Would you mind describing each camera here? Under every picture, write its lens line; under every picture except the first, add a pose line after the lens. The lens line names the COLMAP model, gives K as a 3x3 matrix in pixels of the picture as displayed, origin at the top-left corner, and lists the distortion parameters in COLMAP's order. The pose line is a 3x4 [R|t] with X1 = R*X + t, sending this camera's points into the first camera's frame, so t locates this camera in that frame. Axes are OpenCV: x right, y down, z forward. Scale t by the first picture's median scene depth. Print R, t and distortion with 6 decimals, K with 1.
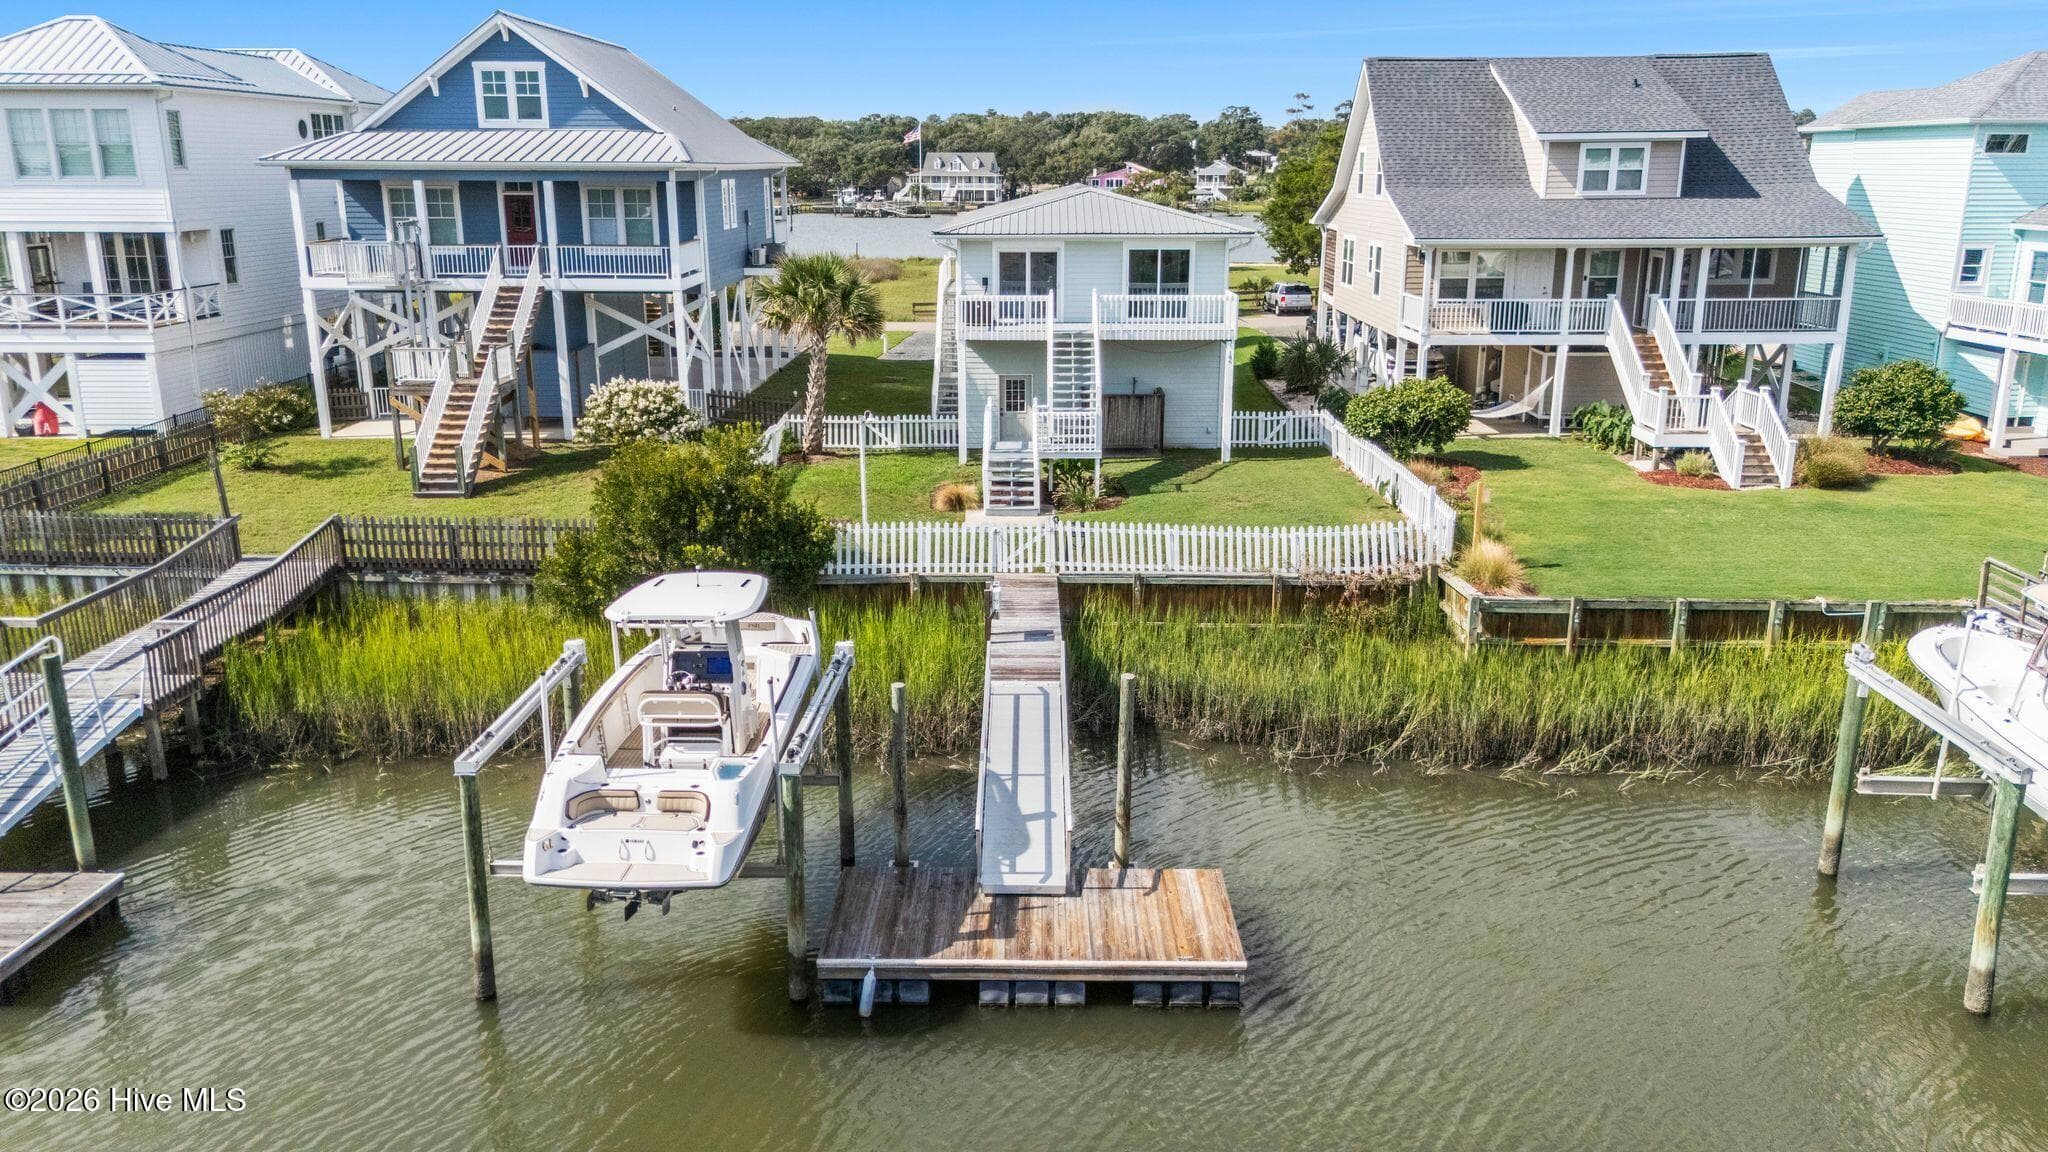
lens RADIAL K [[1486.1, 0, 983.6], [0, 1486.1, 575.1], [0, 0, 1]] dist [0.085991, -0.001291]
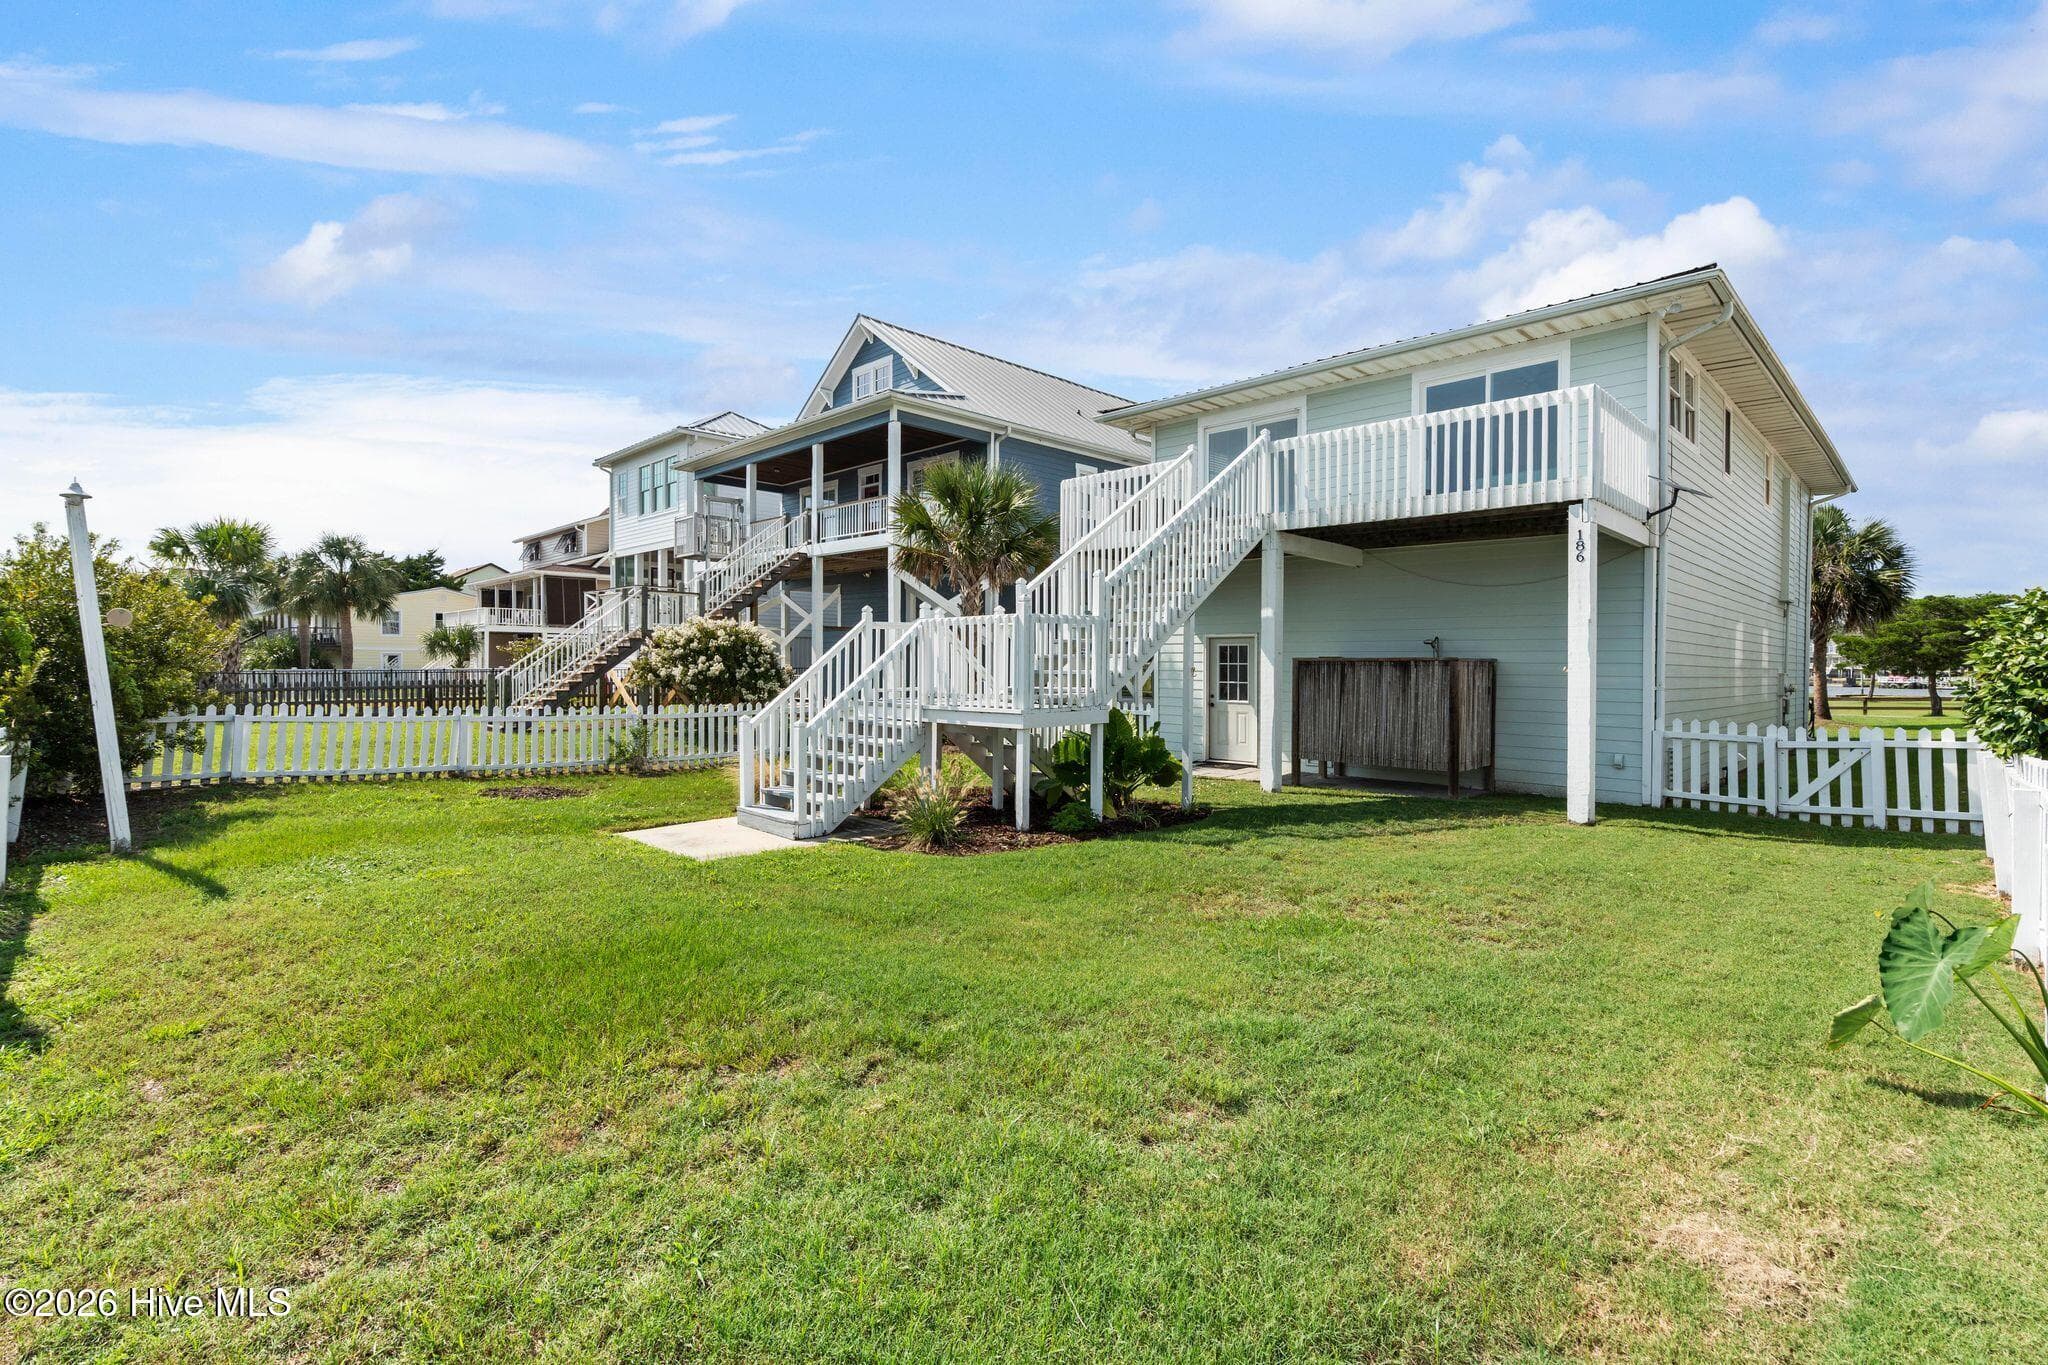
lens RADIAL K [[910.6, 0, 1046.9], [0, 910.6, 683.8], [0, 0, 1]] dist [0.002750, 0.000497]
pose [[0.723659, 0.024550, -0.689721, 0.218413], [-0.194165, 0.966245, -0.169327, -0.043945], [0.662282, 0.256454, 0.703998, 0.723071]]
